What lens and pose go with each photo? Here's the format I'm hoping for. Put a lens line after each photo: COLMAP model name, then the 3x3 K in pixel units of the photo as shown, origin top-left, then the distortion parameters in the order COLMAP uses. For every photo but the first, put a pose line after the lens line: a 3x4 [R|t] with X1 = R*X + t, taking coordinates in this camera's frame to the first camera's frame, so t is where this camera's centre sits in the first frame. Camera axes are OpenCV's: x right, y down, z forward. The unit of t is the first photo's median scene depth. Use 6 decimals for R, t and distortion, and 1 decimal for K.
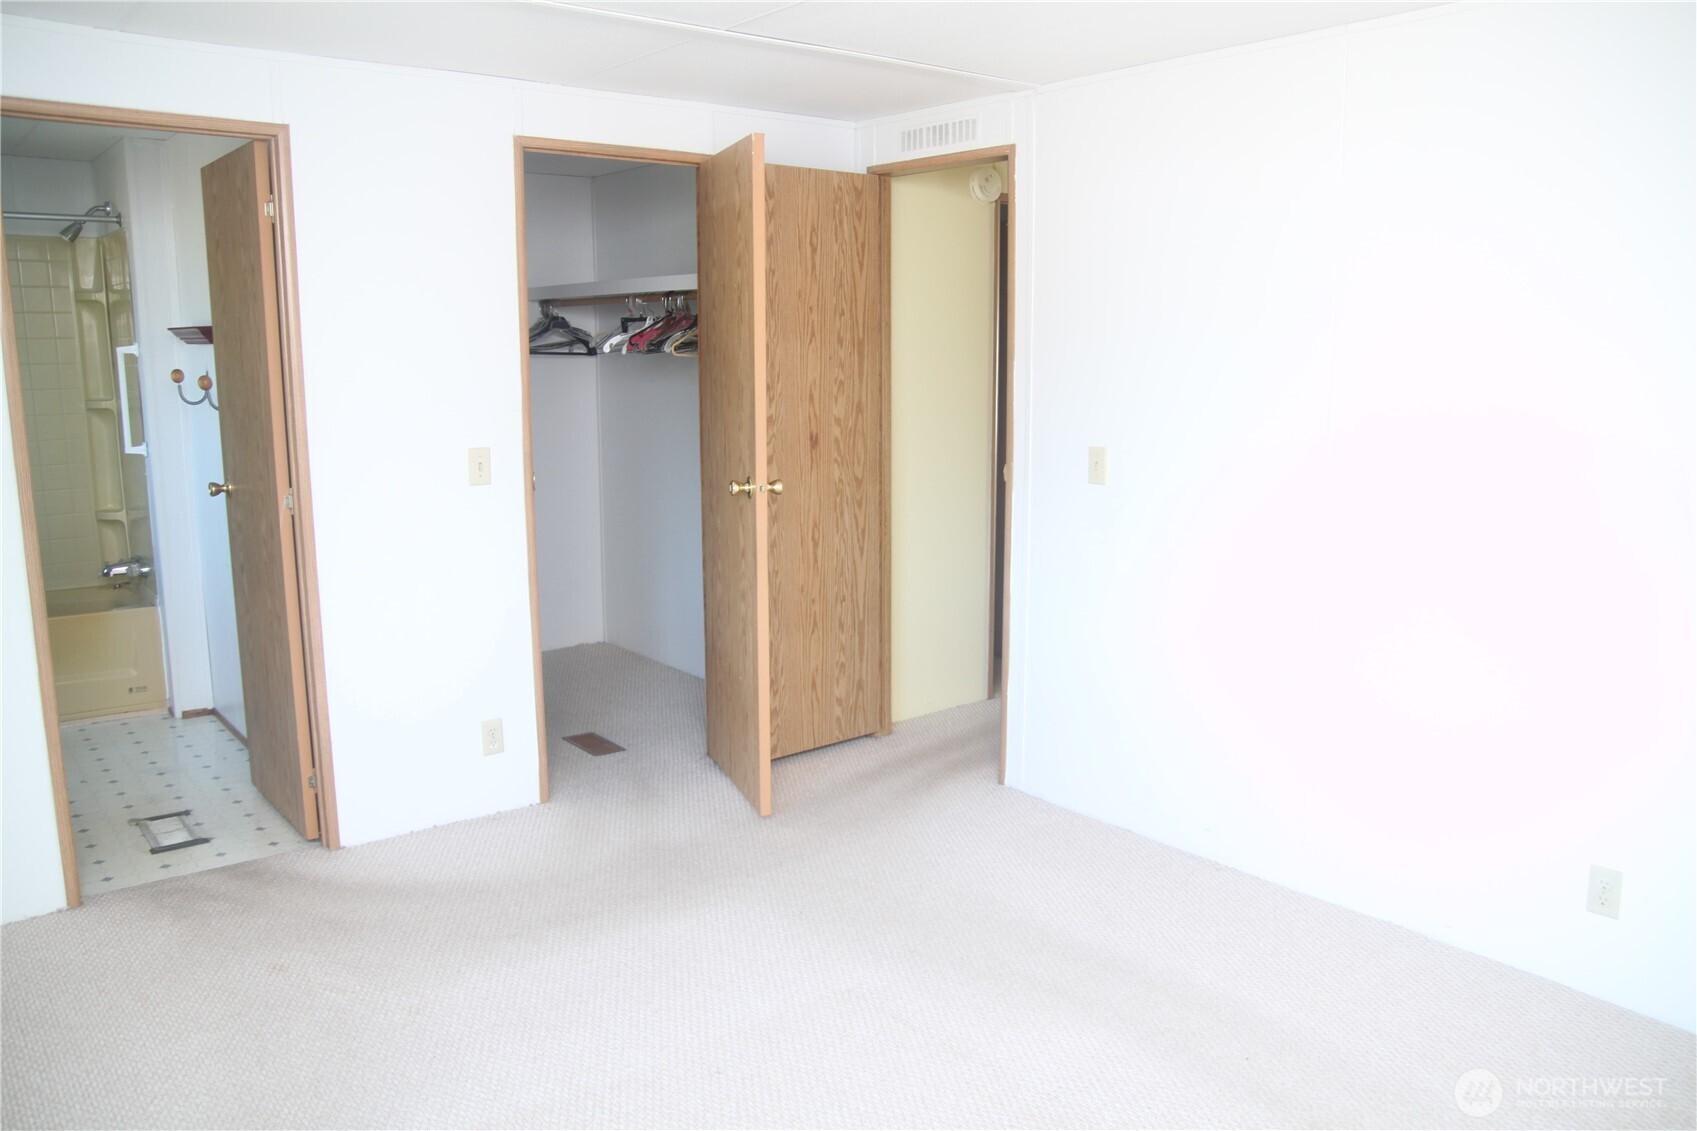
lens RADIAL K [[1290.7, 0, 843.1], [0, 1290.7, 564.5], [0, 0, 1]] dist [-0.112012, 0.081907]
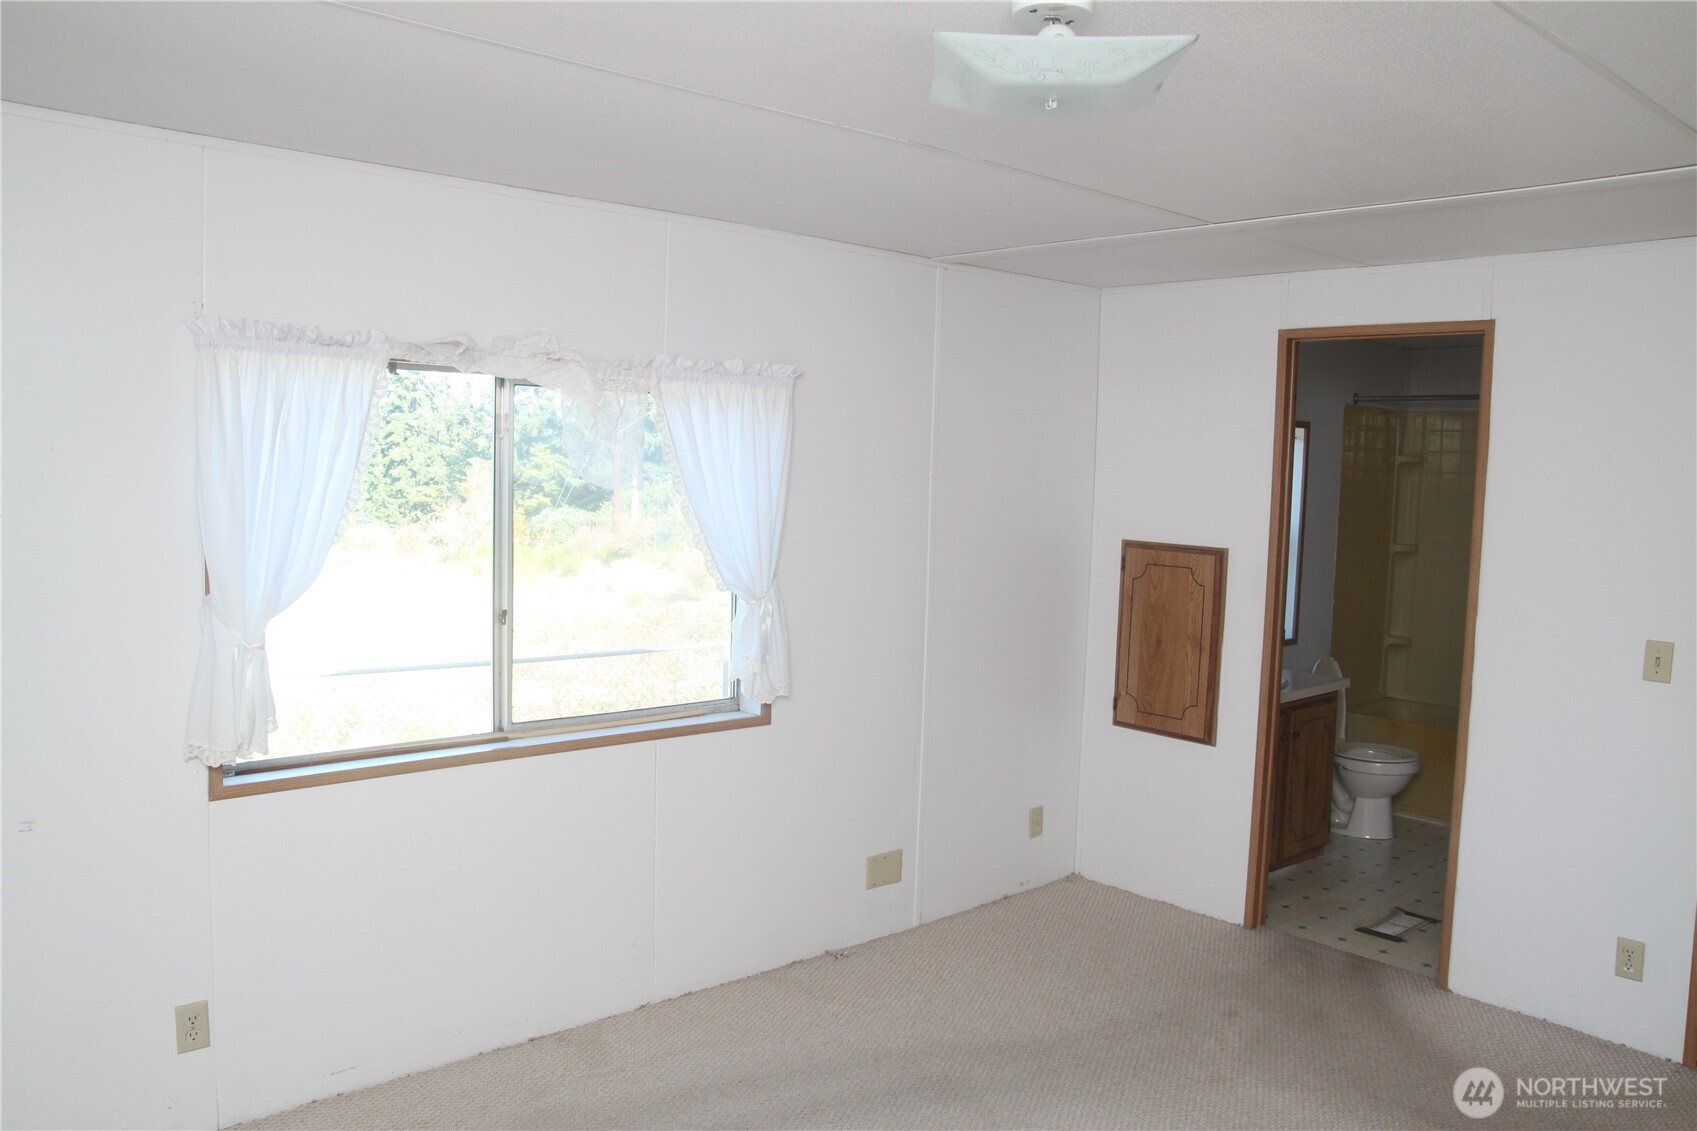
lens RADIAL K [[1290.7, 0, 843.3], [0, 1290.7, 565.9], [0, 0, 1]] dist [-0.112012, 0.081907]
pose [[0.066909, 0.084245, -0.994196, 0.562484], [-0.196243, 0.978077, 0.069672, -0.092814], [0.978270, 0.190442, 0.081974, 0.346091]]
